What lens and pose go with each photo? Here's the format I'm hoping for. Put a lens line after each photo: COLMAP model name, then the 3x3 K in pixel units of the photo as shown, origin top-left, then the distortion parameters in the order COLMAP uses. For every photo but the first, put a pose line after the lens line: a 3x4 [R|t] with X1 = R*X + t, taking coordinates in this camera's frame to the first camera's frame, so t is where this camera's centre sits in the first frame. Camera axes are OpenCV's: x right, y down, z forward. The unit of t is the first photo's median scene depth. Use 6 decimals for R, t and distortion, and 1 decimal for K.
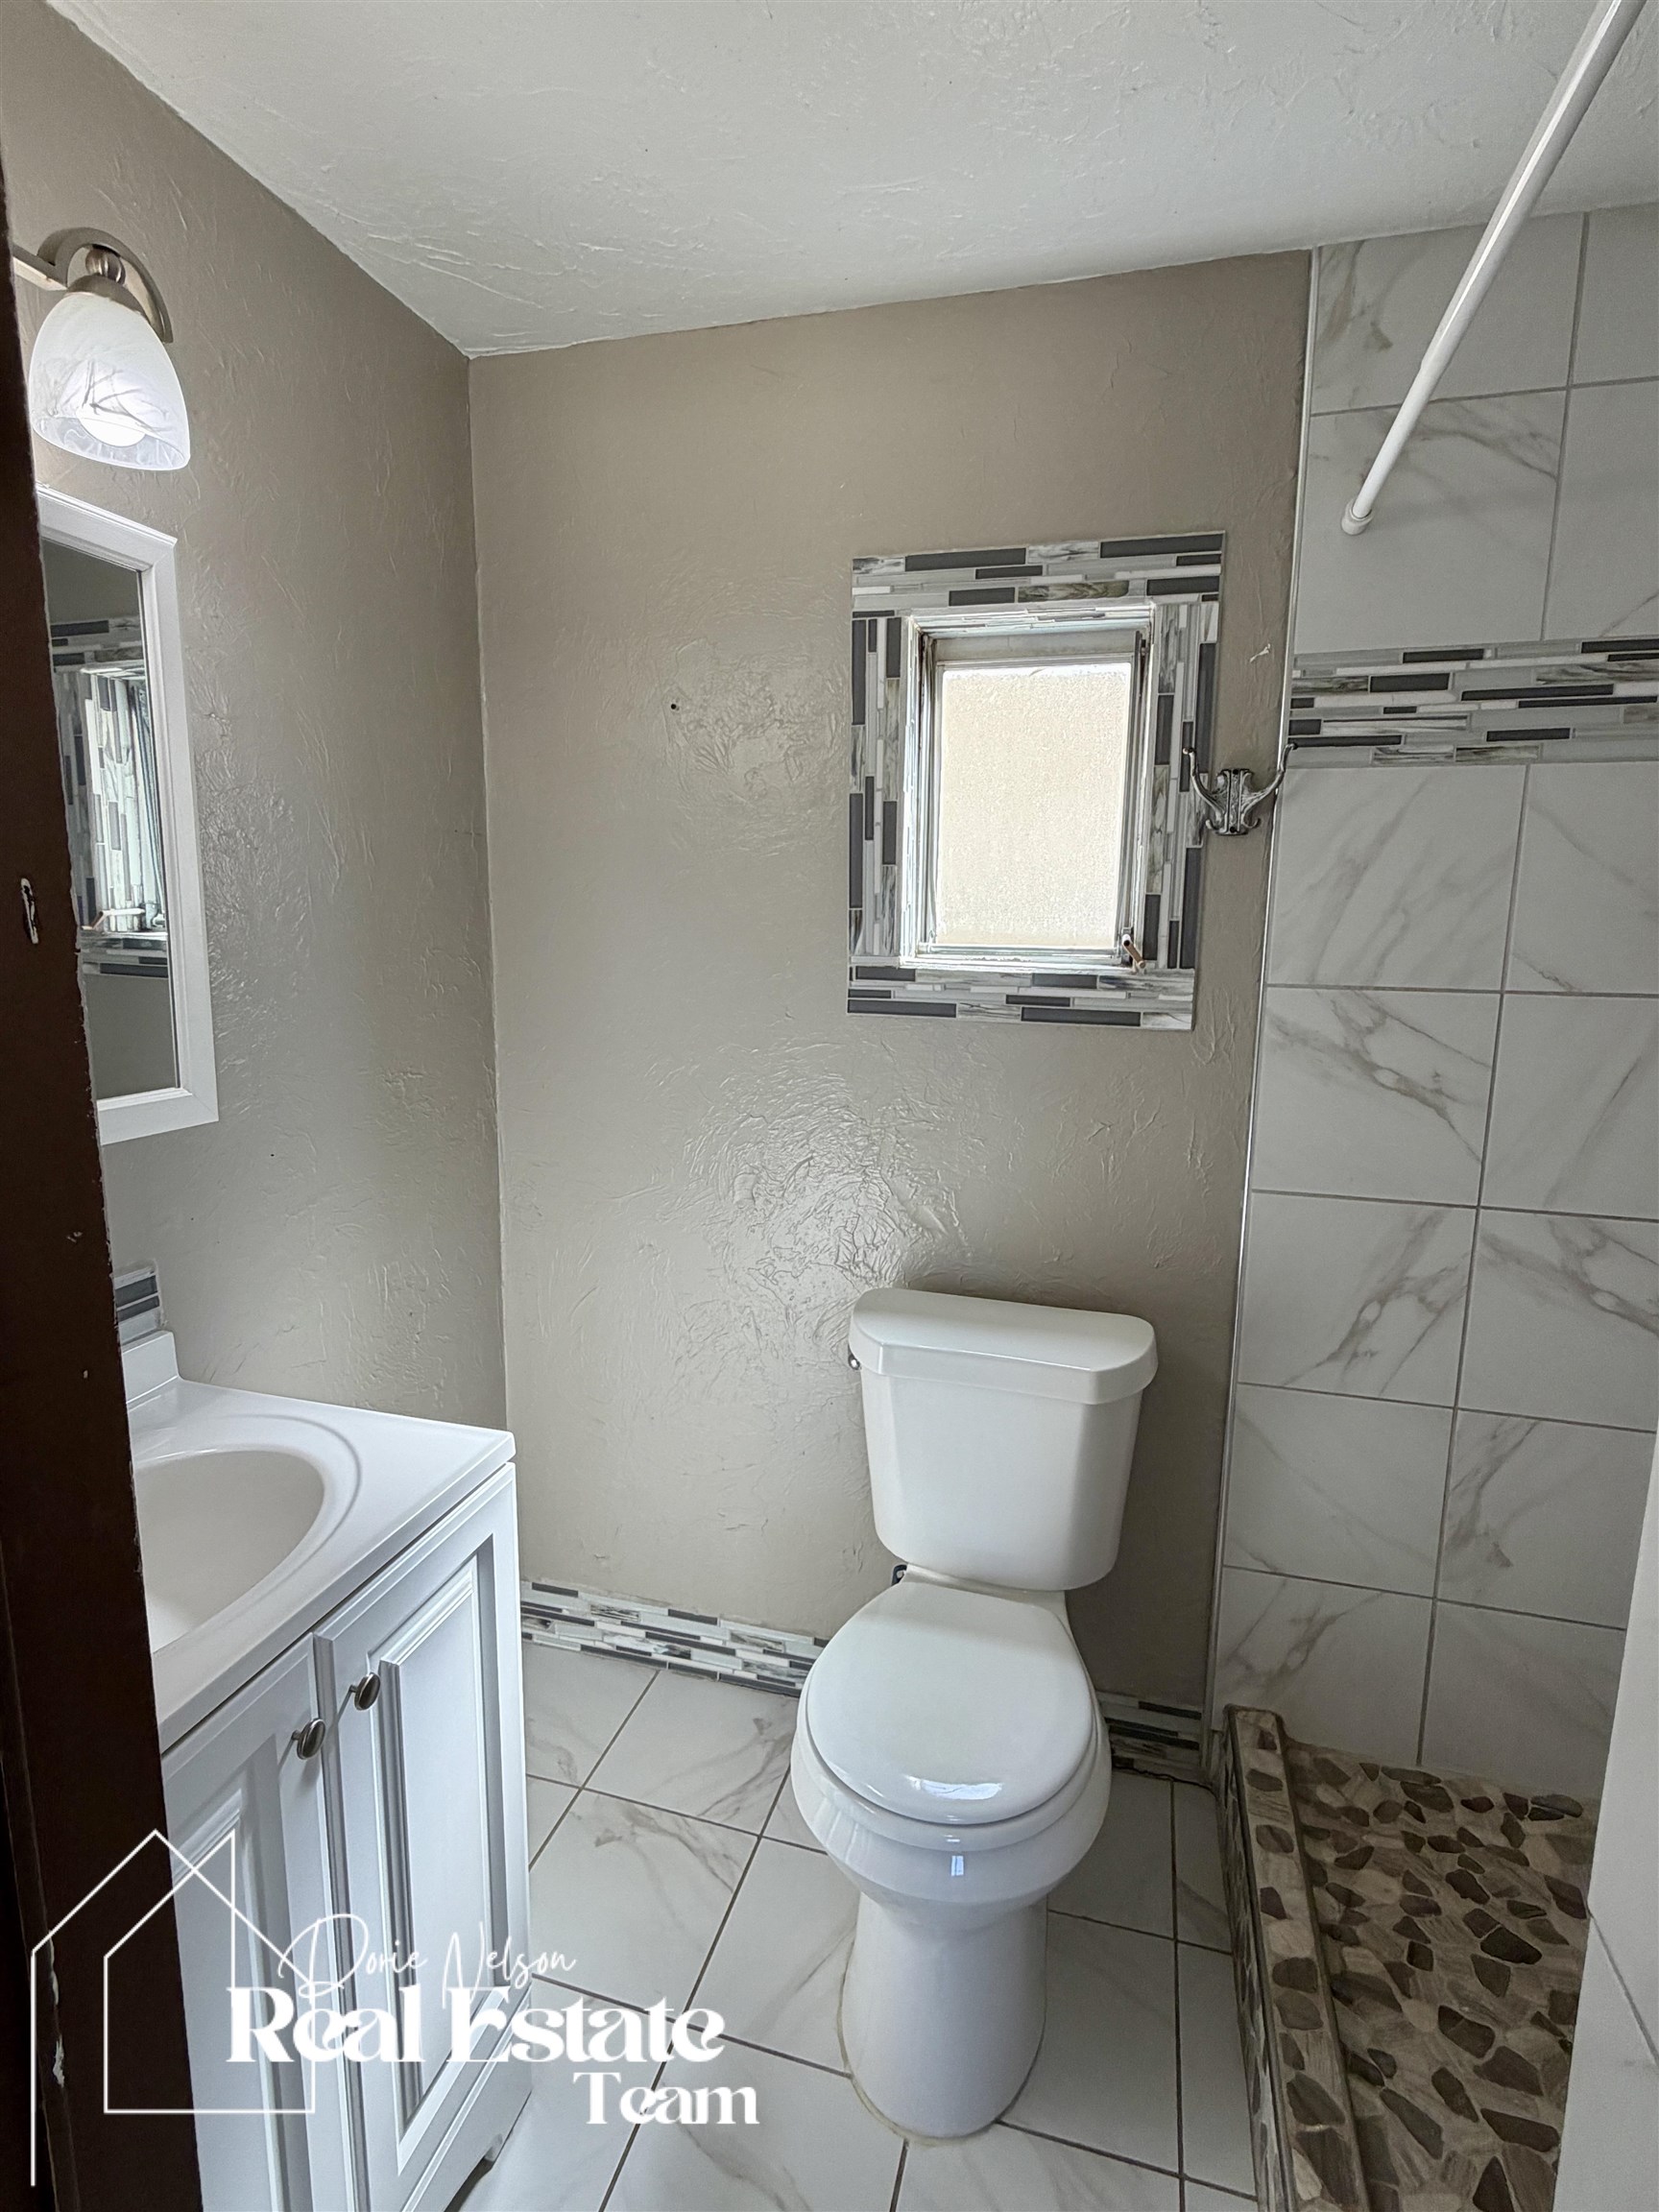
lens RADIAL K [[1101.2, 0, 828.9], [0, 1101.2, 1101.2], [0, 0, 1]] dist [-0.001768, -0.000177]
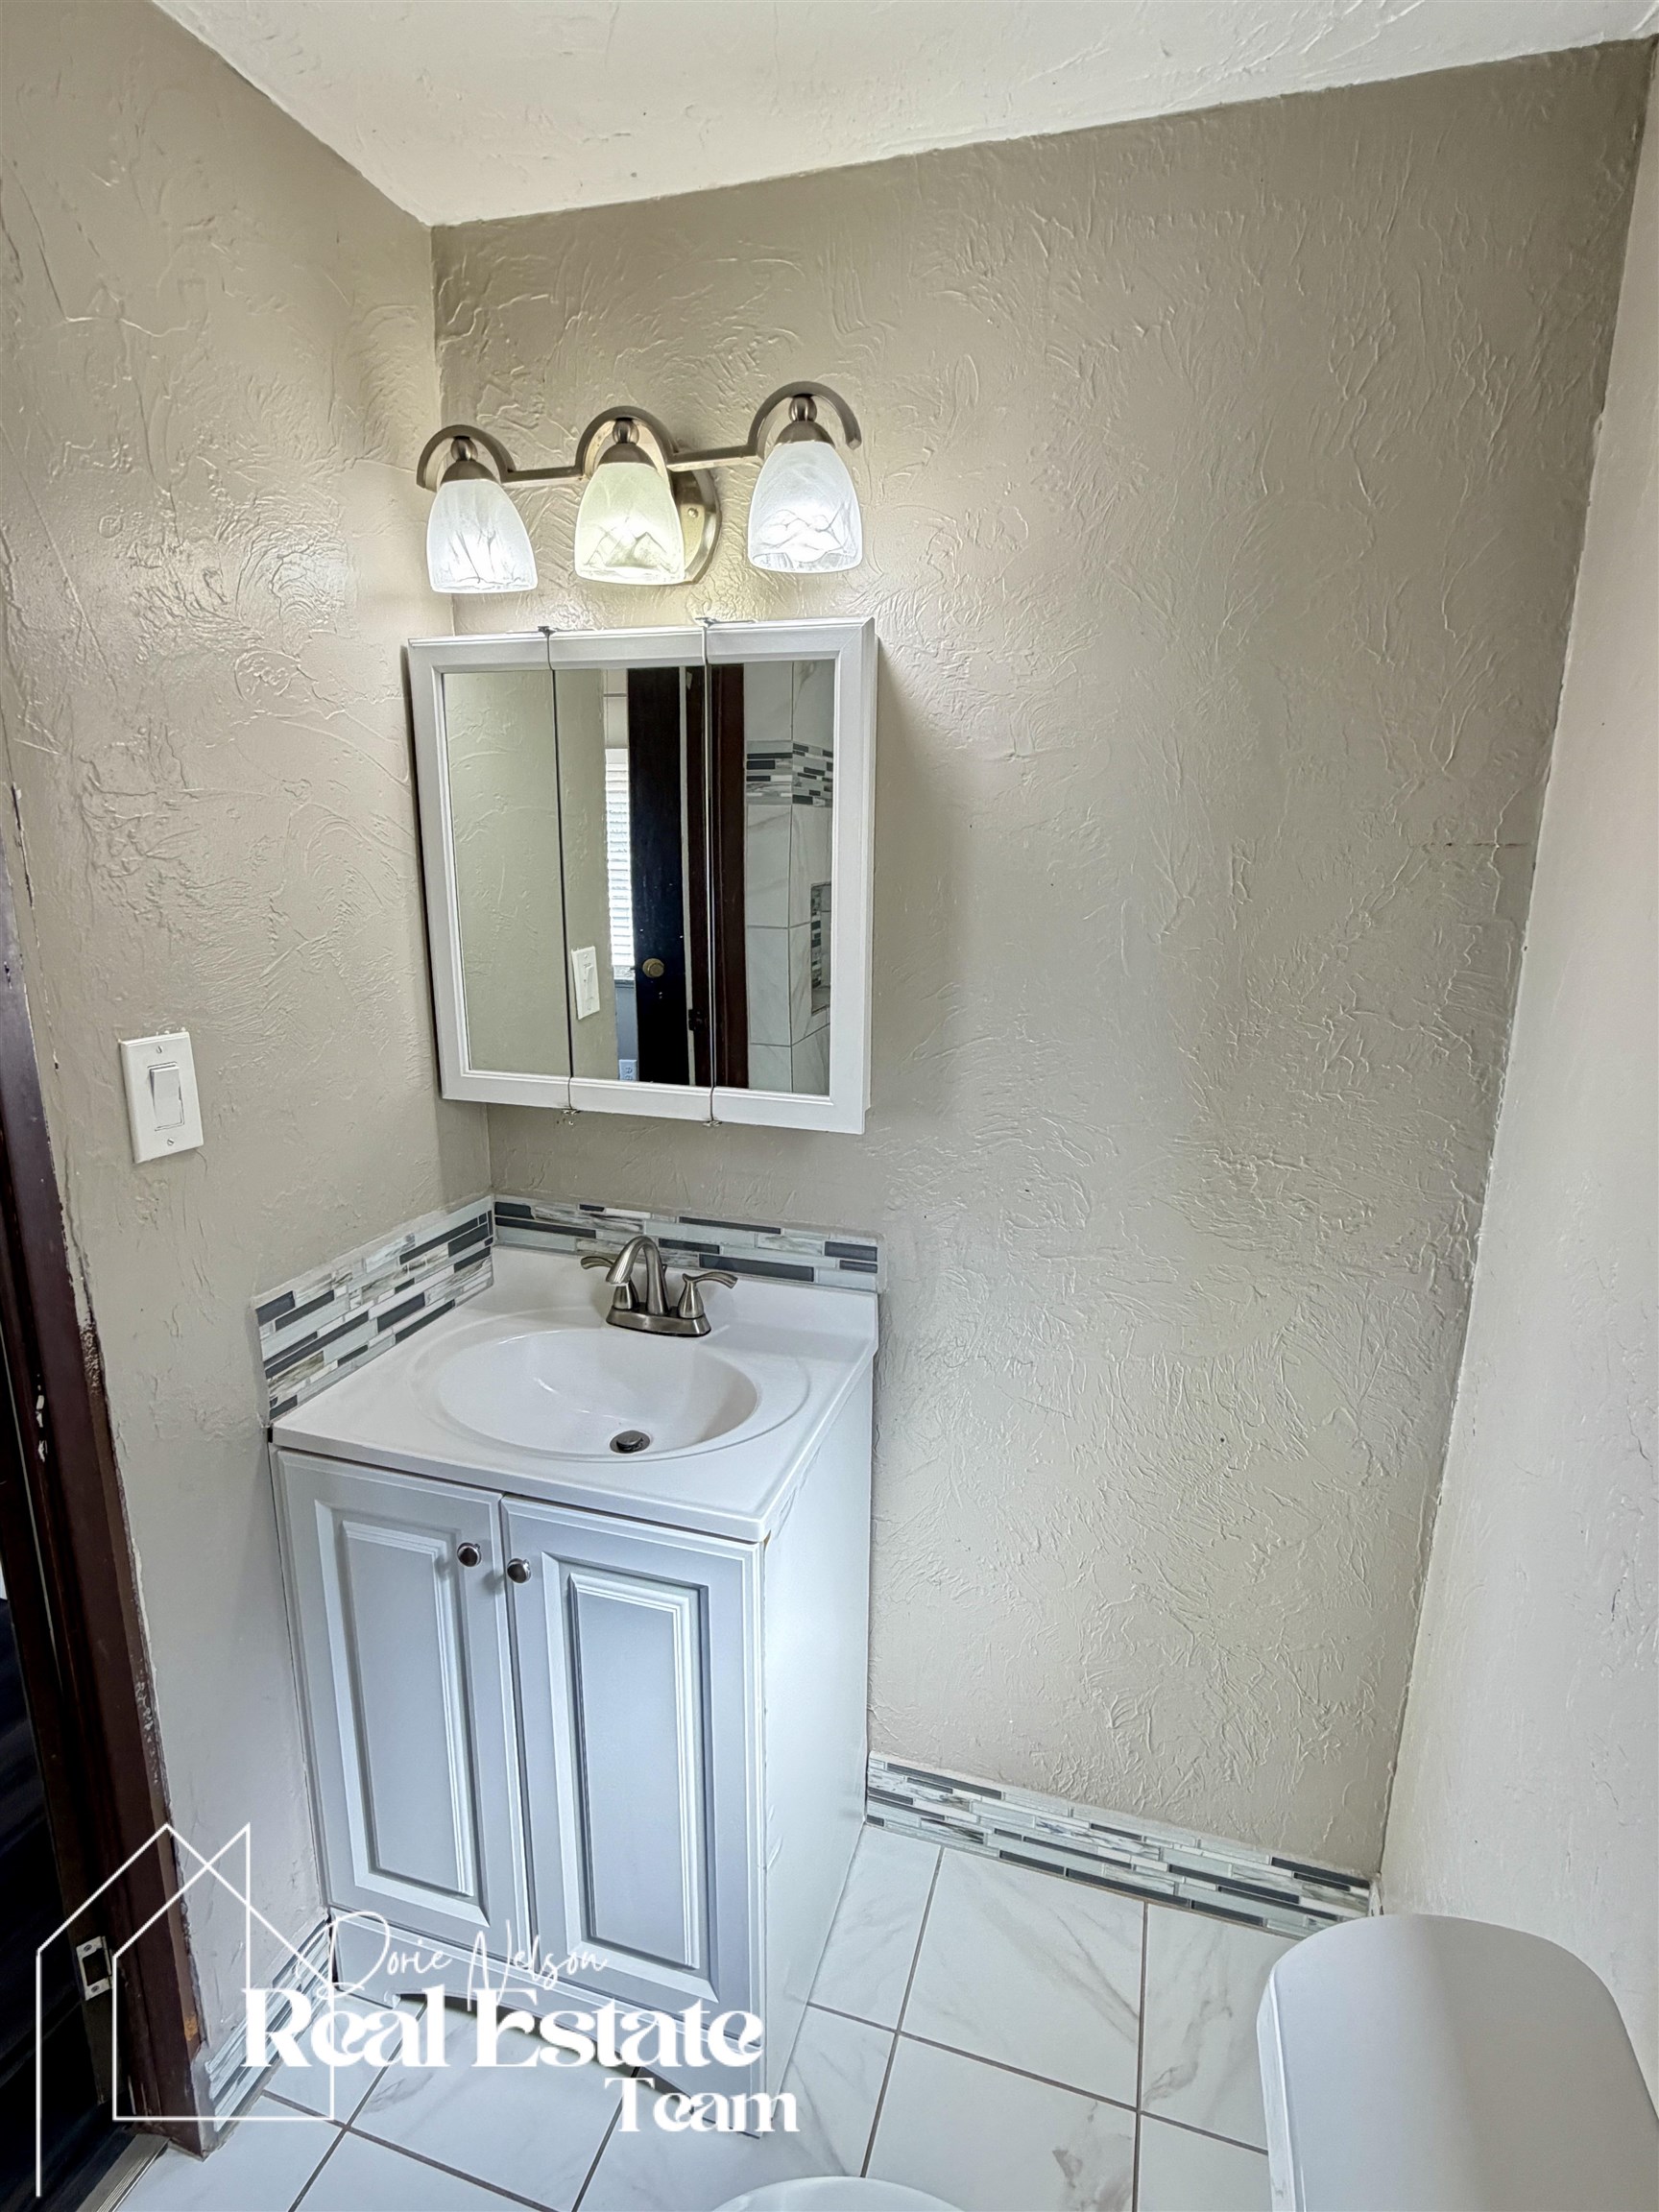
lens RADIAL K [[1101.2, 0, 835.2], [0, 1101.2, 1093.7], [0, 0, 1]] dist [-0.001768, -0.000177]
pose [[-0.022265, 0.212763, -0.976850, 0.427103], [-0.175744, 0.961044, 0.213326, -0.204932], [0.984184, 0.176426, 0.015994, 0.748989]]
